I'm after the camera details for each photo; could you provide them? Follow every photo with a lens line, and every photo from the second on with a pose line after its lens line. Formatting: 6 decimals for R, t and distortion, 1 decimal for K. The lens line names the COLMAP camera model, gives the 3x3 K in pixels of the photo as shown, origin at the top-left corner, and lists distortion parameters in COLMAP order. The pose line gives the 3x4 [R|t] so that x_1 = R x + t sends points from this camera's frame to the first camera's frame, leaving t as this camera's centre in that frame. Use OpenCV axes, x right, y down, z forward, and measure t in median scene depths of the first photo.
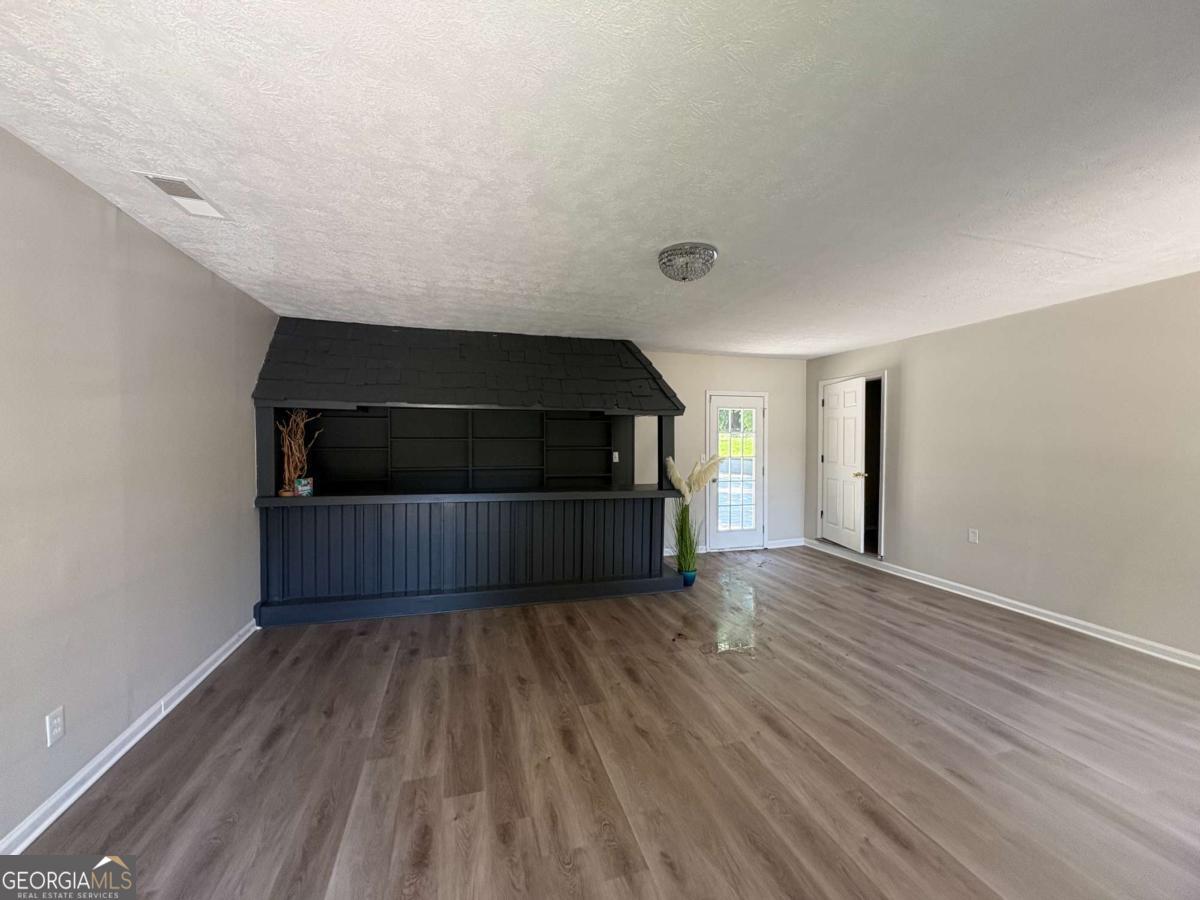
lens RADIAL K [[476.3, 0, 598.0], [0, 476.3, 450.4], [0, 0, 1]] dist [0.002753, -0.000219]
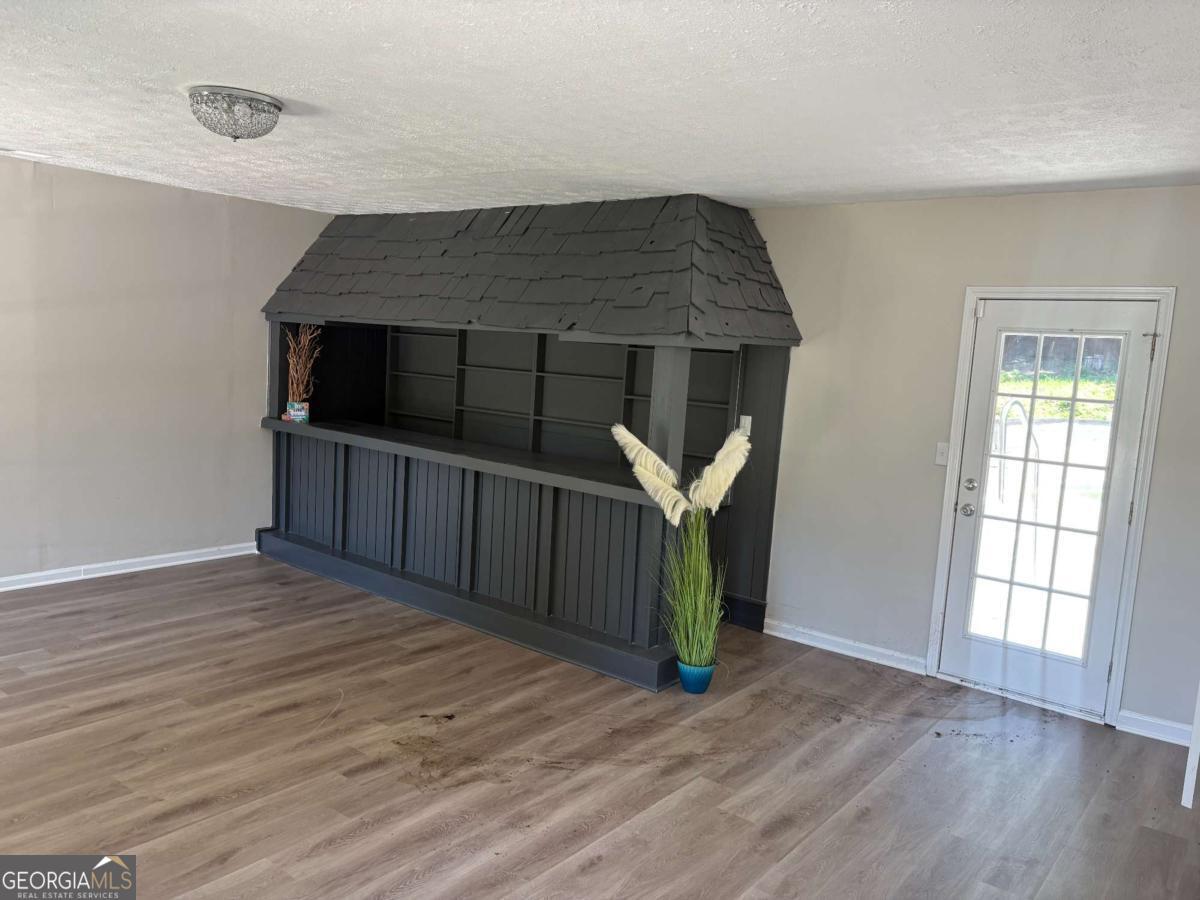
lens RADIAL K [[912.0, 0, 599.4], [0, 912.0, 449.2], [0, 0, 1]] dist [0.010943, 0.011608]
pose [[0.573813, 0.123527, -0.809617, 1.190389], [-0.076213, 0.992324, 0.097388, -0.069070], [0.815432, 0.005821, 0.578823, 0.509198]]
